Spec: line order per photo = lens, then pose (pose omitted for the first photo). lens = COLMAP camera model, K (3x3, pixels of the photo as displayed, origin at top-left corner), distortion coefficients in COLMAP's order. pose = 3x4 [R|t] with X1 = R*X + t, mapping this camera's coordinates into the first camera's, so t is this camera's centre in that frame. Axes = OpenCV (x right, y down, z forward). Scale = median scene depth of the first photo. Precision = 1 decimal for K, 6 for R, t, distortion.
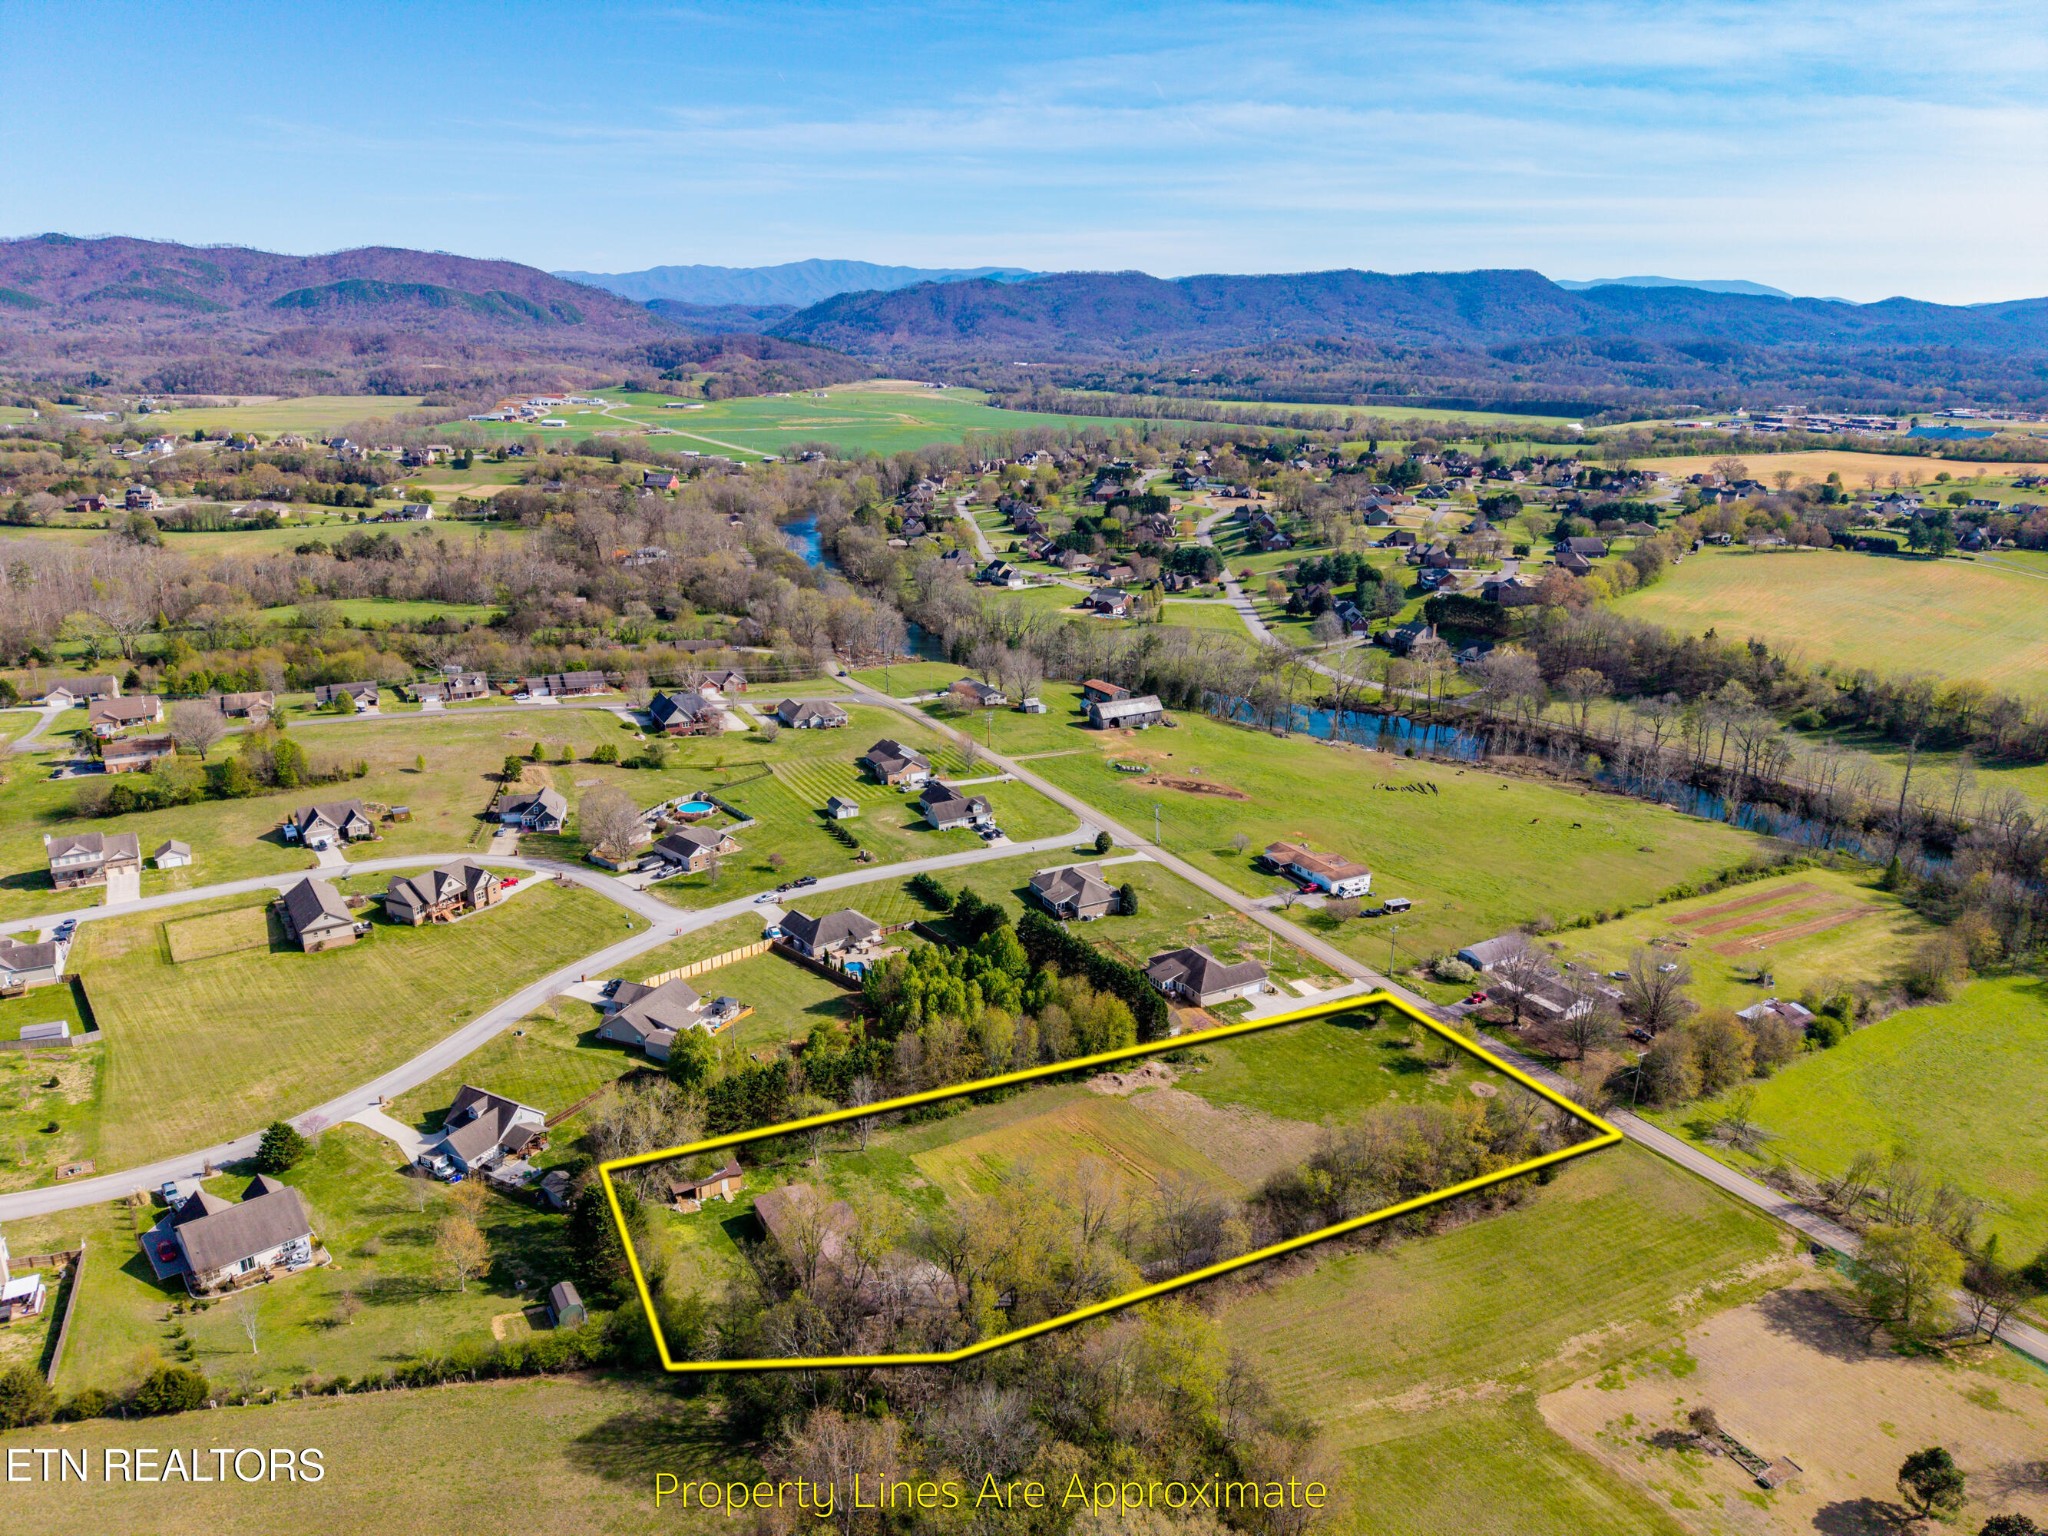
lens RADIAL K [[1367.4, 0, 1027.7], [0, 1367.4, 778.9], [0, 0, 1]] dist [0.028709, -0.029340]
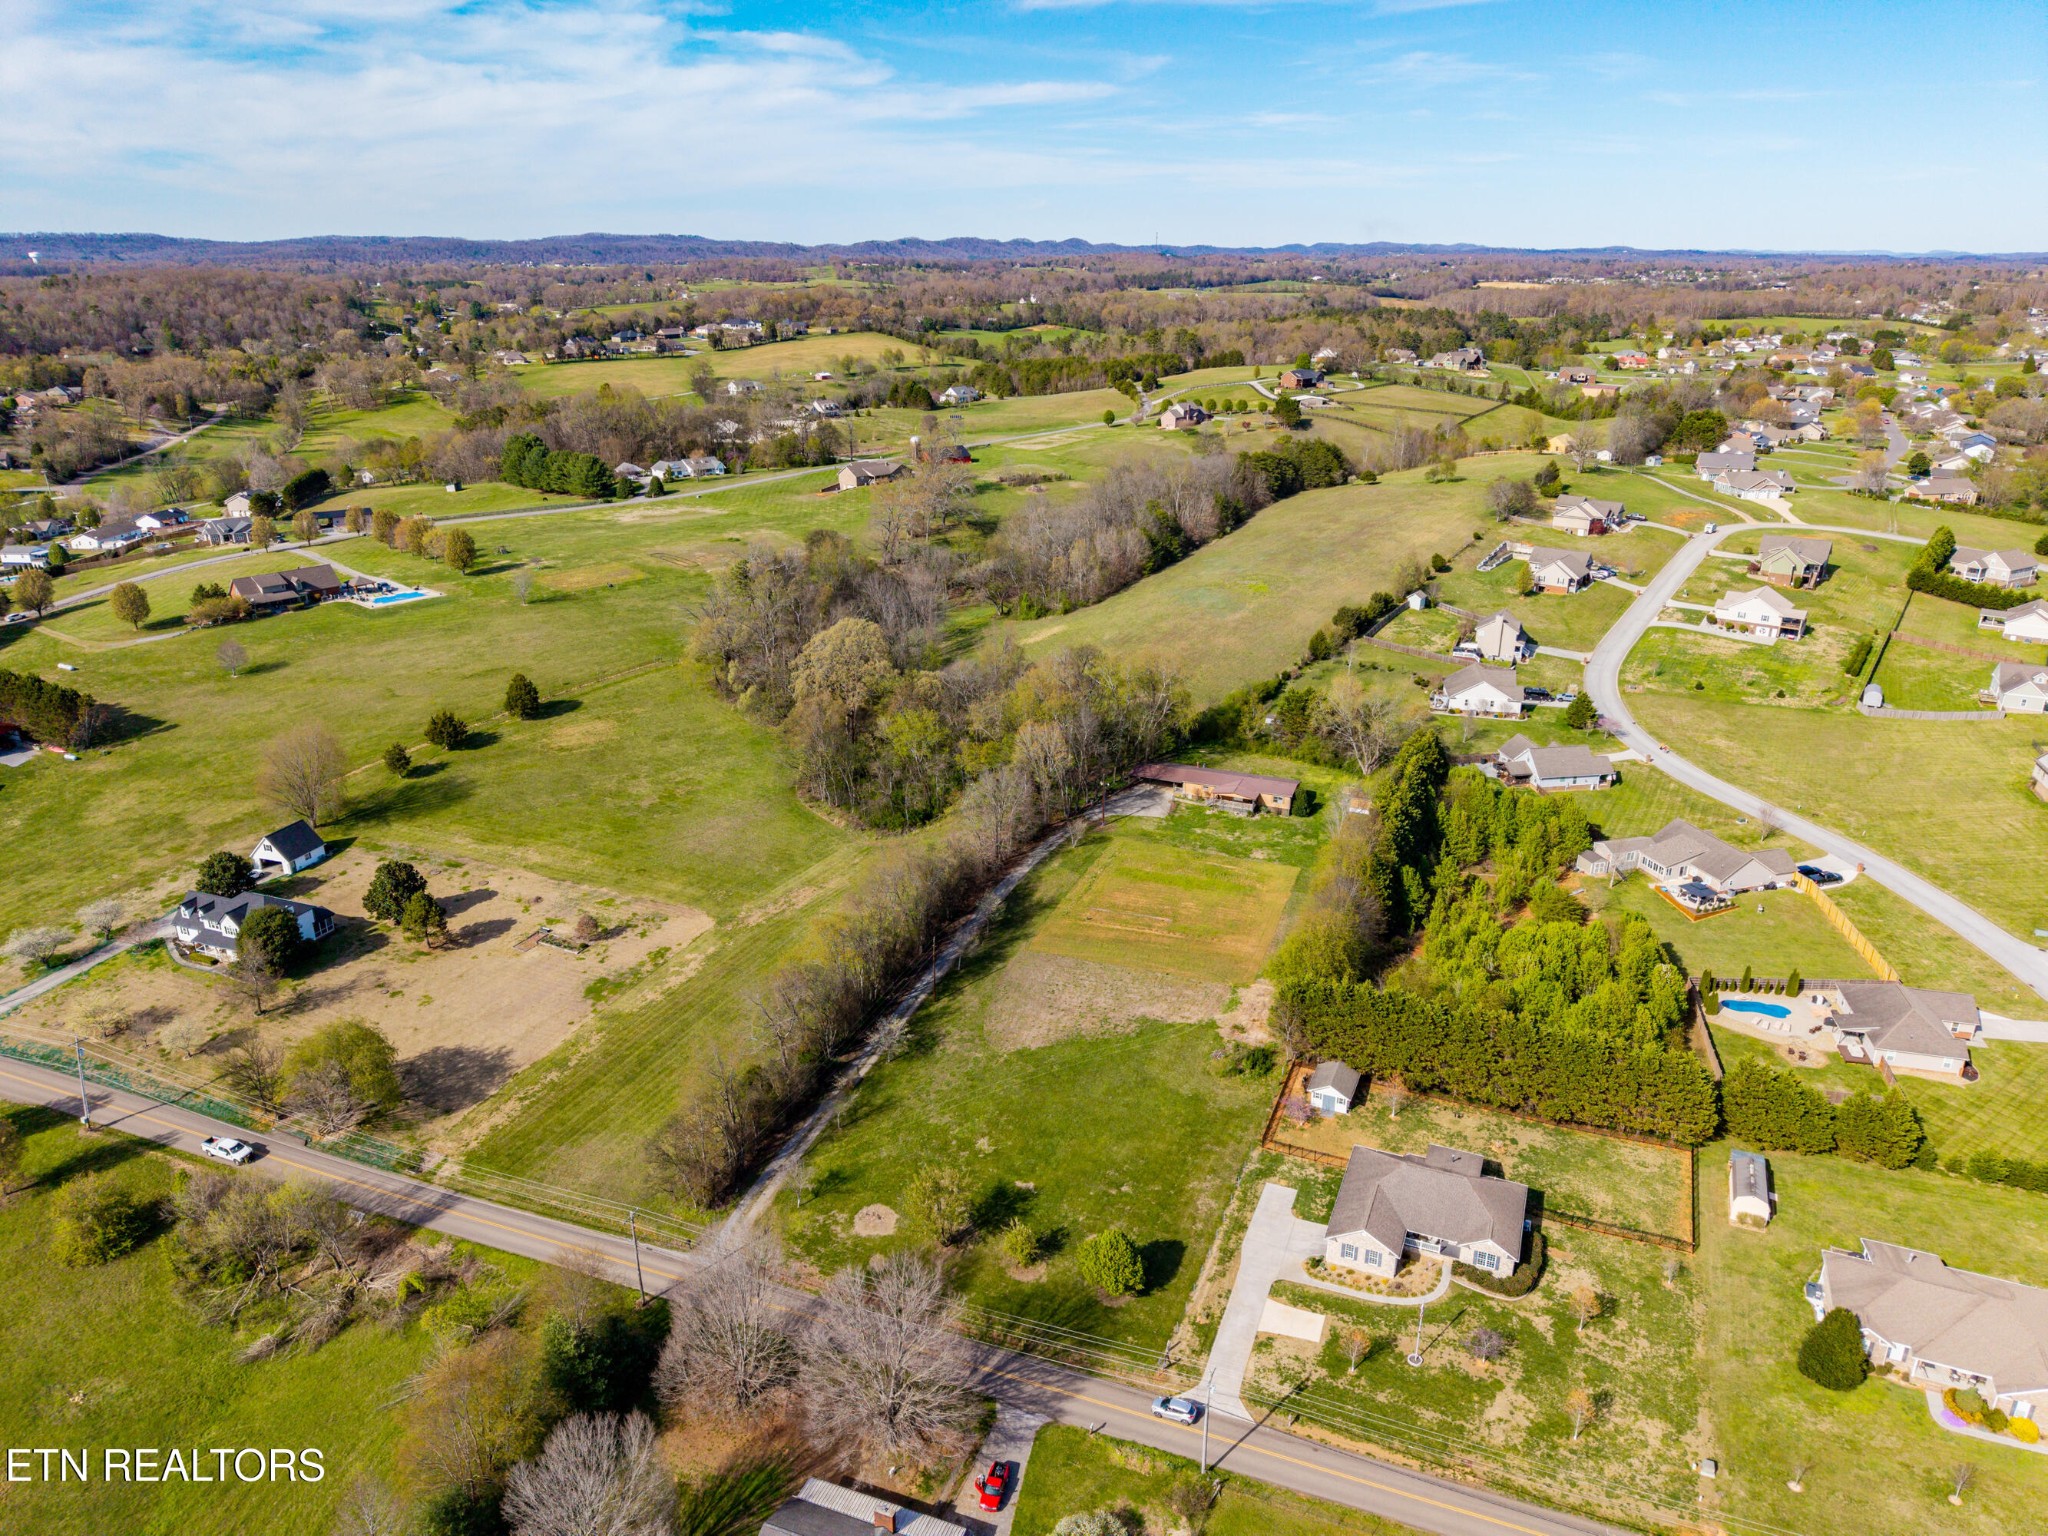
lens RADIAL K [[1367.4, 0, 1027.7], [0, 1367.4, 778.9], [0, 0, 1]] dist [0.028709, -0.029340]
pose [[-0.789543, 0.210415, -0.576495, 0.318731], [-0.199850, 0.800023, 0.565705, -0.157249], [0.580243, 0.561861, -0.589602, 0.696827]]
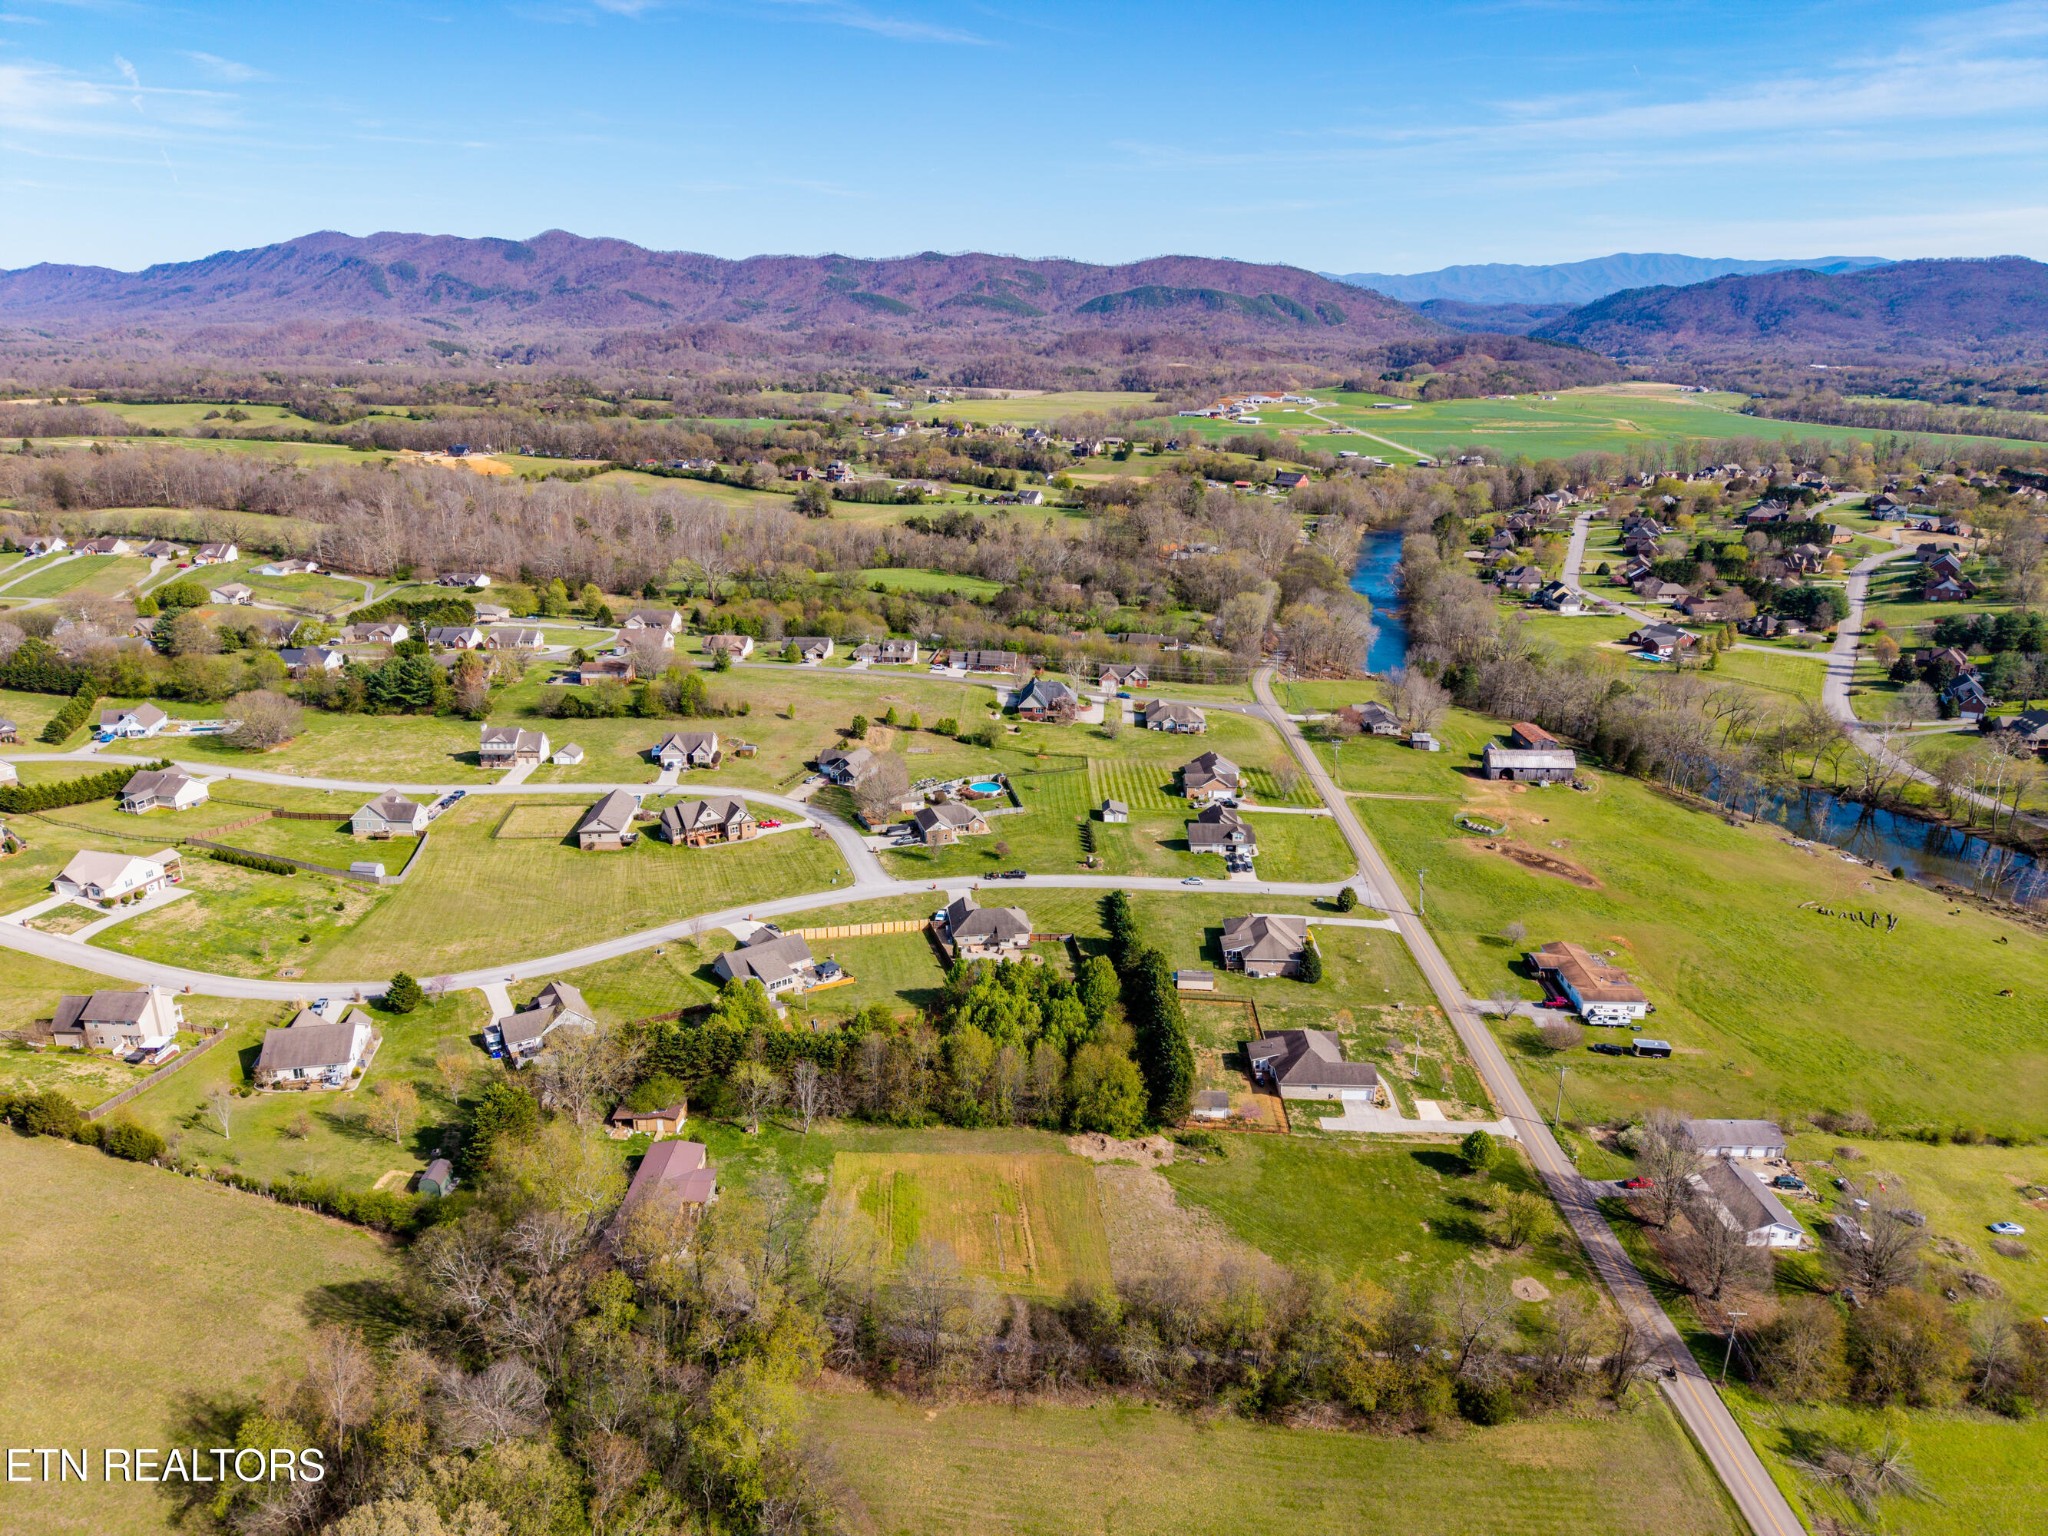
lens RADIAL K [[1359.5, 0, 1027.3], [0, 1359.5, 802.3], [0, 0, 1]] dist [0.021858, -0.017915]
pose [[0.860556, 0.165329, -0.481777, 0.224021], [-0.157254, 0.985887, 0.057433, -0.025776], [0.484473, 0.026337, 0.874410, 0.093203]]
